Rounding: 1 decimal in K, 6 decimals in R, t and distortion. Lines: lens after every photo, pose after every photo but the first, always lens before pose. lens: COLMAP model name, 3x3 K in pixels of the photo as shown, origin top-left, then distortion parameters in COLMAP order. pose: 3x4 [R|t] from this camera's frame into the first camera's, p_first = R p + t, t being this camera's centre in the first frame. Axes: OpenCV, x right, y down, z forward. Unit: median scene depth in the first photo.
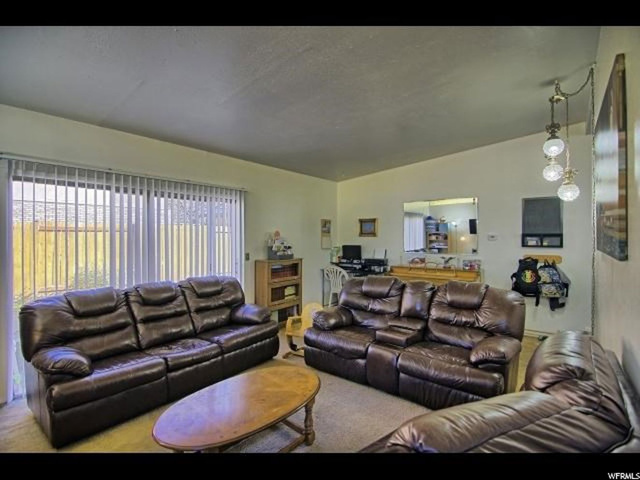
lens RADIAL K [[306.7, 0, 318.6], [0, 306.7, 238.5], [0, 0, 1]] dist [-0.022237, -0.000981]
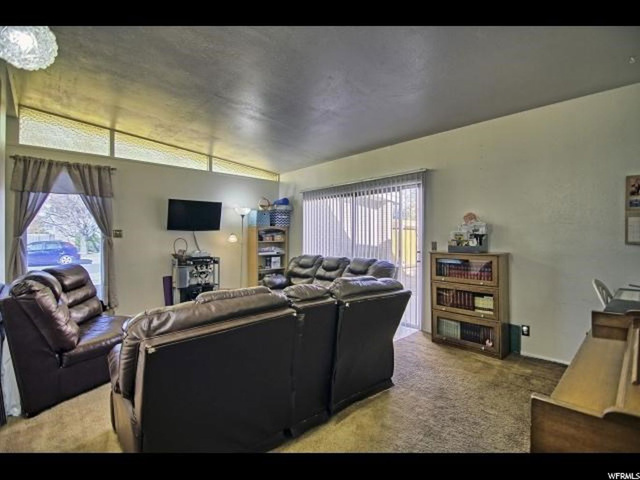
lens RADIAL K [[306.7, 0, 319.7], [0, 306.7, 241.2], [0, 0, 1]] dist [-0.022237, -0.000981]
pose [[-0.143789, -0.007073, -0.989583, 0.600622], [-0.013075, 0.999901, -0.005247, 0.049267], [0.989522, 0.012185, -0.143867, 0.748265]]
